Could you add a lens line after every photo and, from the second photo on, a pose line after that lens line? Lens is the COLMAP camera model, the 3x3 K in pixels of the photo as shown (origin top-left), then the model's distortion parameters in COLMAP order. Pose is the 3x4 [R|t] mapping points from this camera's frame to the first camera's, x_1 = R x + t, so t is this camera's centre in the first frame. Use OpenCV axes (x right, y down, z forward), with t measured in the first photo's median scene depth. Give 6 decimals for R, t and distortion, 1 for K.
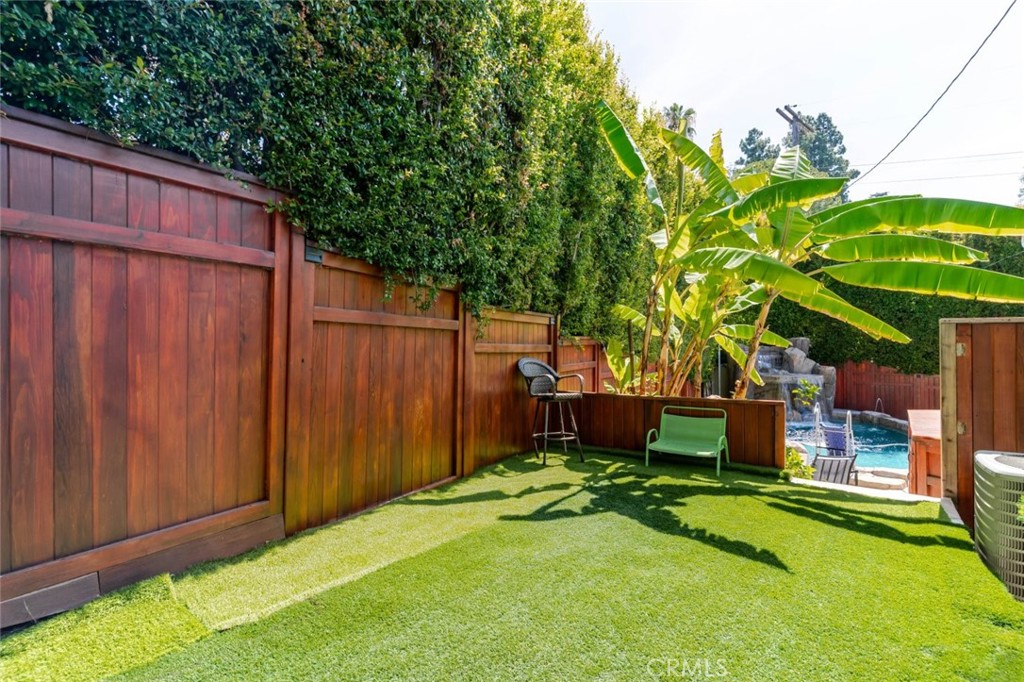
lens RADIAL K [[489.5, 0, 506.6], [0, 489.5, 344.7], [0, 0, 1]] dist [0.004986, -0.000264]
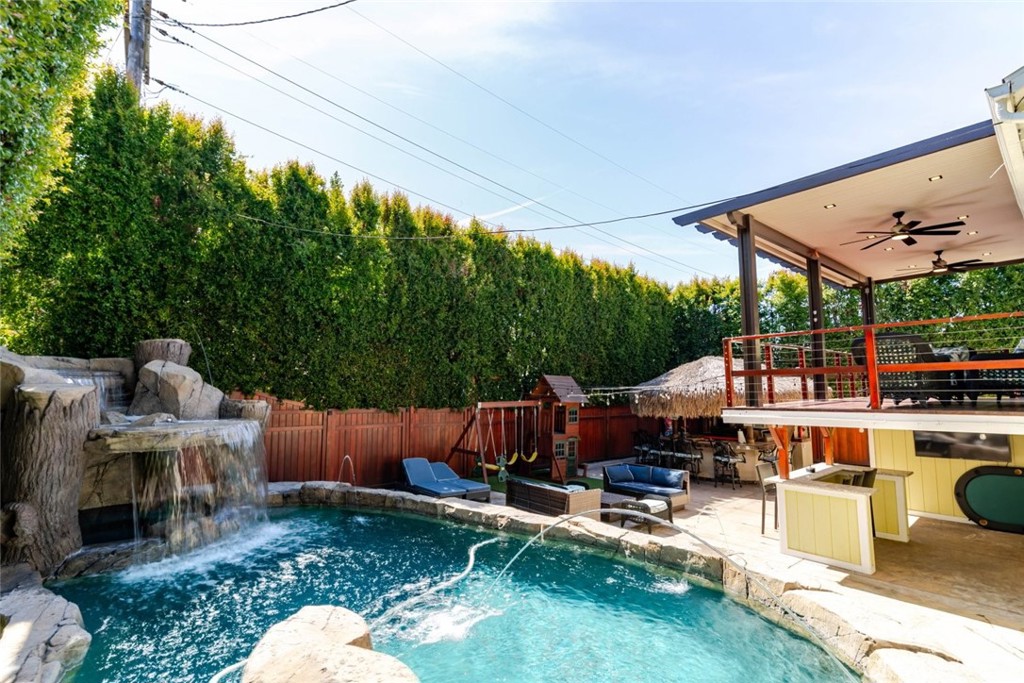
lens RADIAL K [[489.5, 0, 506.6], [0, 489.5, 345.2], [0, 0, 1]] dist [0.004986, -0.000264]
pose [[0.181631, 0.088958, 0.979335, 0.220550], [-0.002317, 0.995936, -0.090036, 0.032097], [-0.983364, 0.014084, 0.181099, 0.643216]]
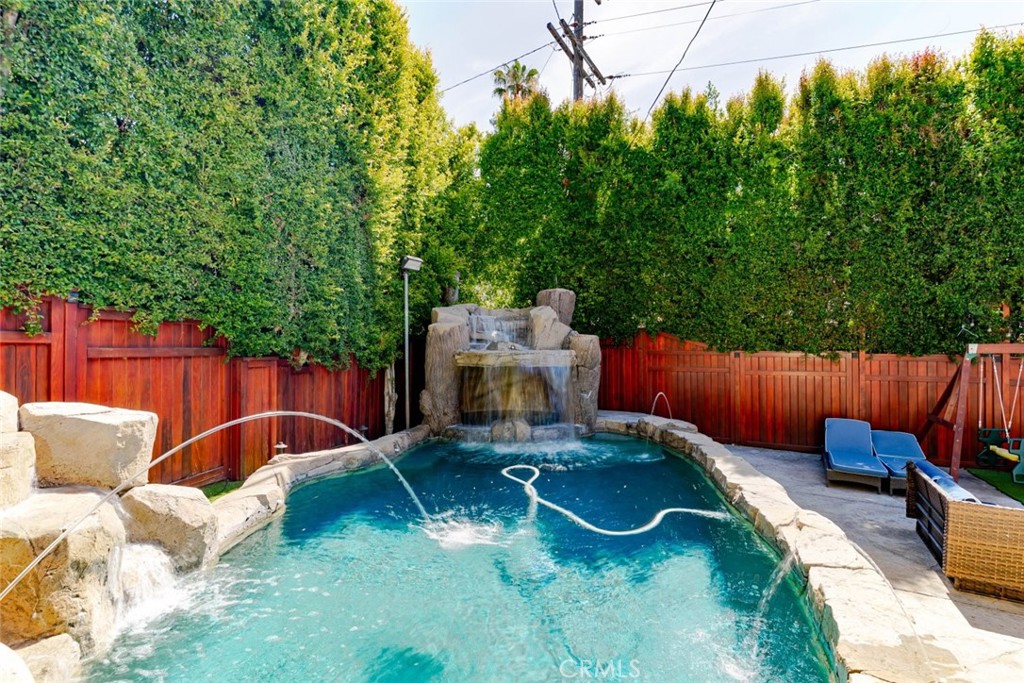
lens RADIAL K [[489.5, 0, 506.6], [0, 489.5, 345.2], [0, 0, 1]] dist [0.004986, -0.000264]
pose [[0.976816, 0.002355, 0.214068, 0.435477], [-0.001347, 0.999987, -0.004856, 0.055711], [-0.214077, 0.004455, 0.976807, 0.475168]]
